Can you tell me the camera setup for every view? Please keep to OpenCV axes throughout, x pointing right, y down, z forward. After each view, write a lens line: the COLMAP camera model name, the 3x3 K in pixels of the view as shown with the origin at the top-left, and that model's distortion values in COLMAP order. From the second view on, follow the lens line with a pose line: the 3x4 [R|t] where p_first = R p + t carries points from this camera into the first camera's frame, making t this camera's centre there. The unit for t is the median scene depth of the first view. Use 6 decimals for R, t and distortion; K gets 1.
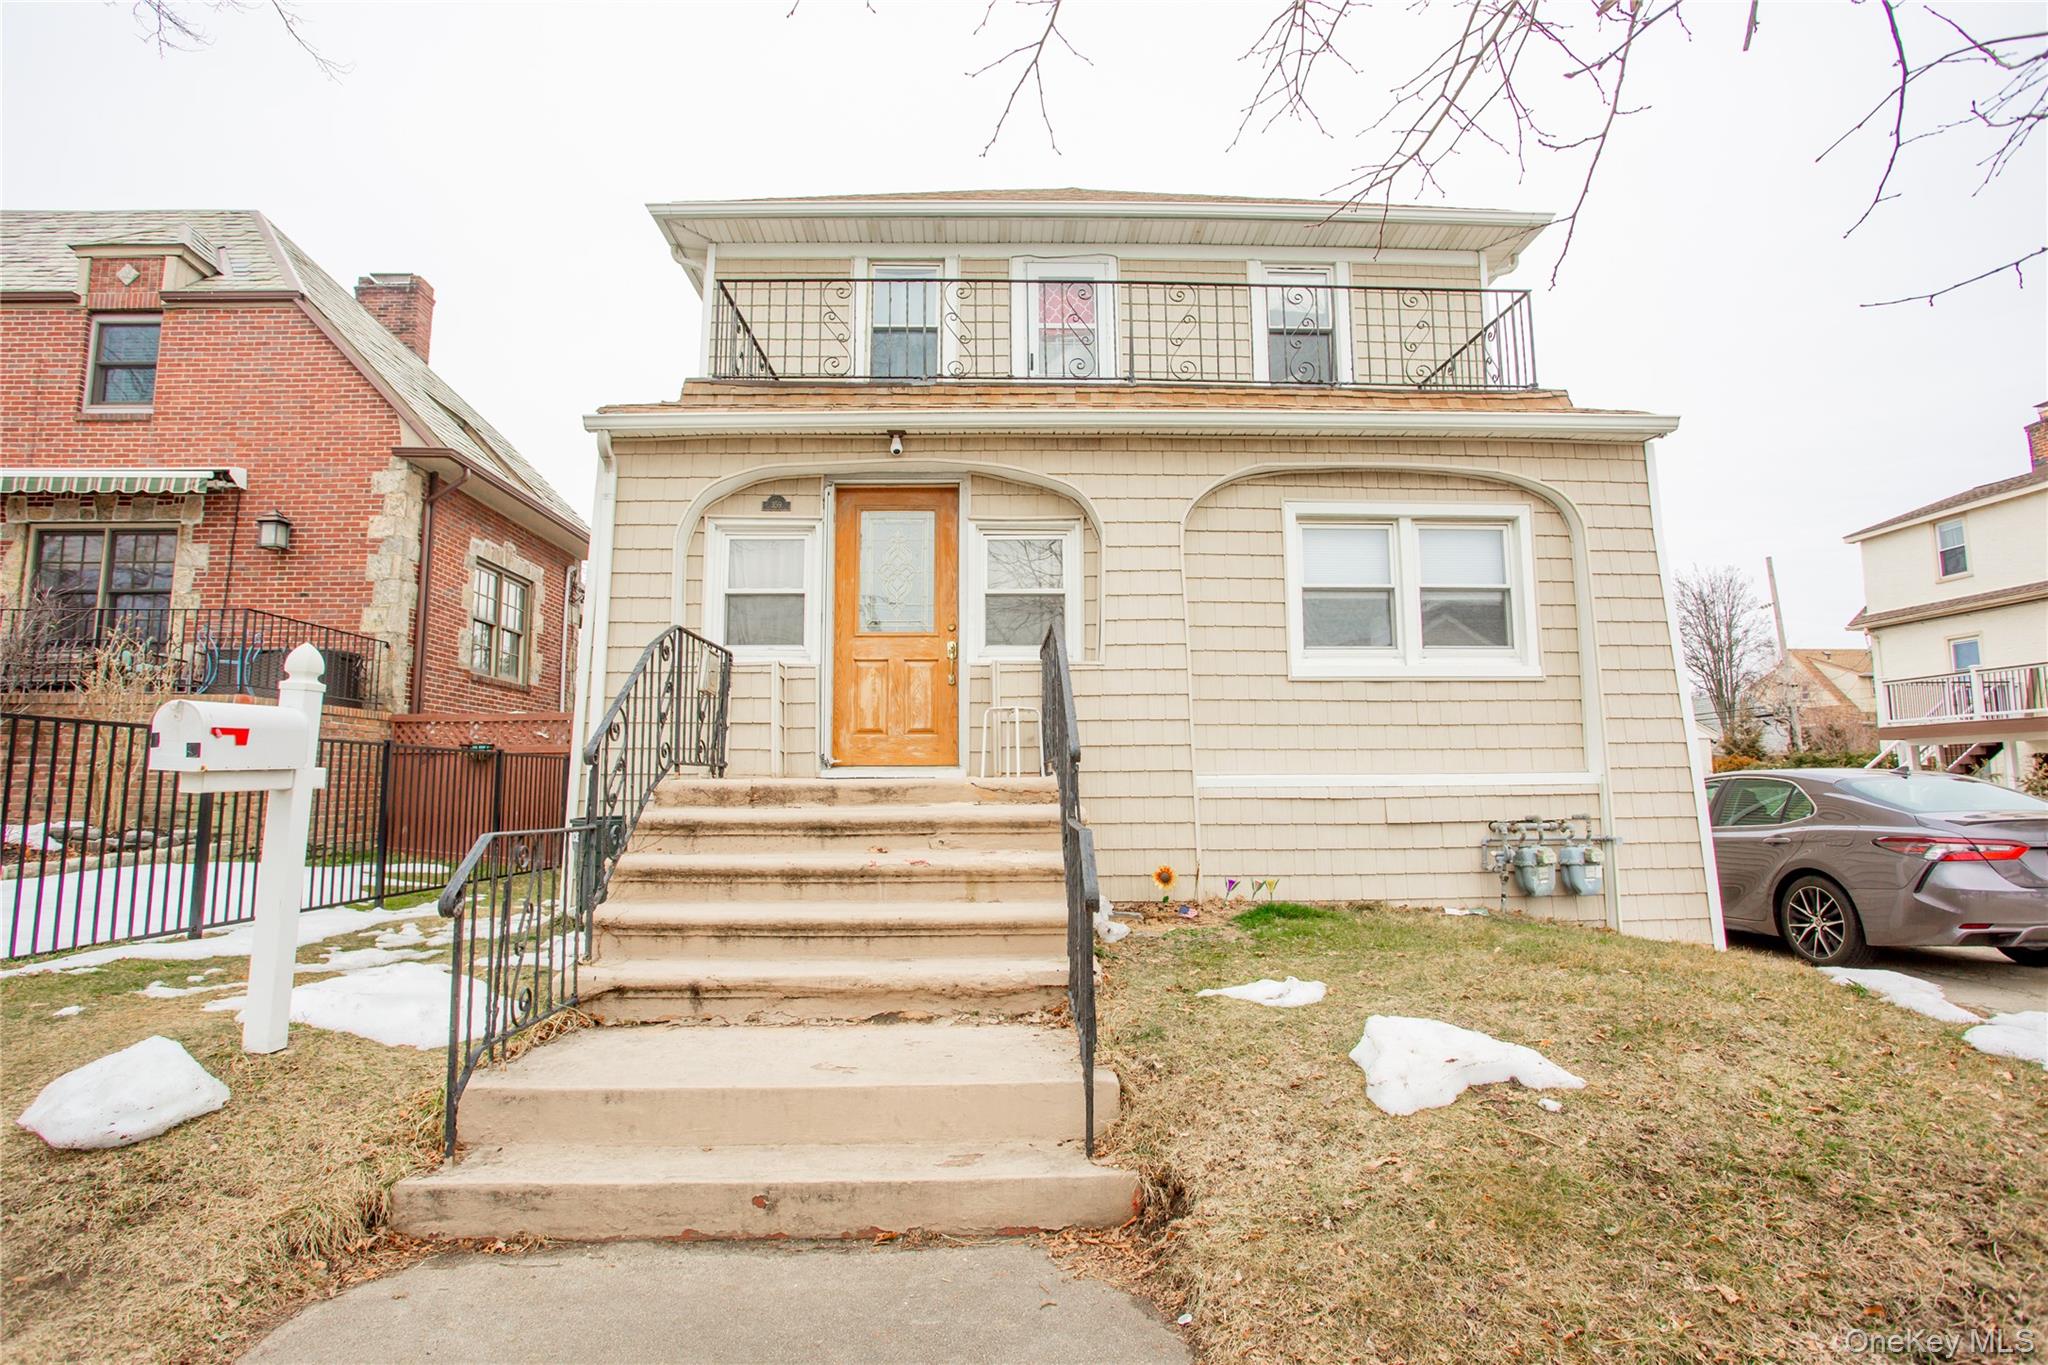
lens RADIAL K [[987.8, 0, 1024.0], [0, 987.8, 682.5], [0, 0, 1]] dist [-0.002588, -0.000144]
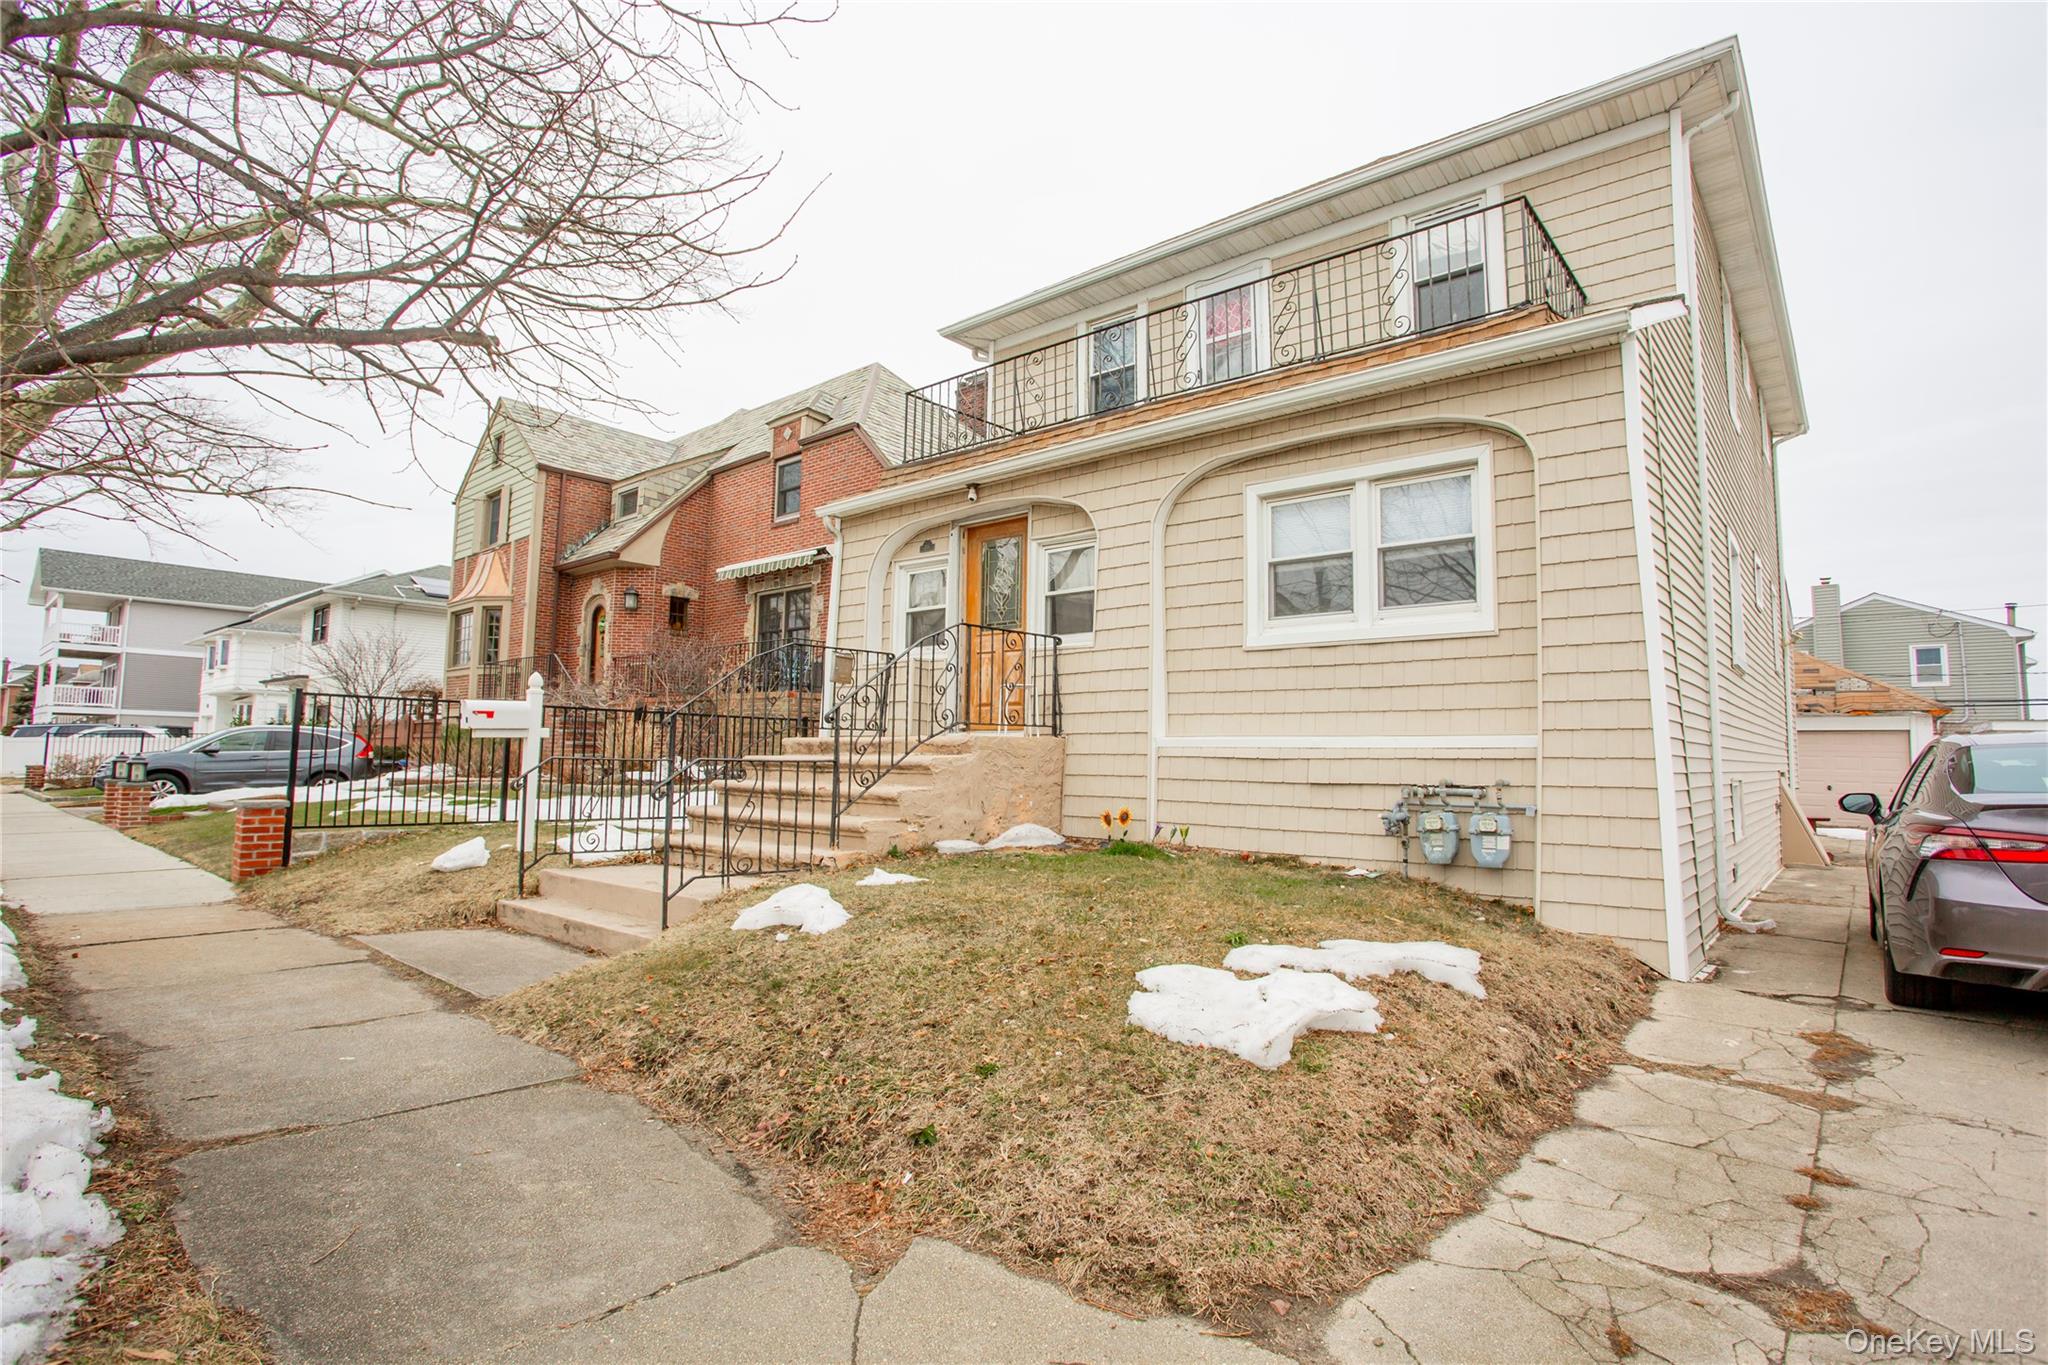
lens RADIAL K [[1017.3, 0, 1024.2], [0, 1017.3, 663.1], [0, 0, 1]] dist [0.040418, 0.000180]
pose [[0.740873, -0.047776, -0.669943, 0.830071], [0.051395, 0.998575, -0.014376, 0.015163], [0.669676, -0.023781, 0.742273, -0.000513]]
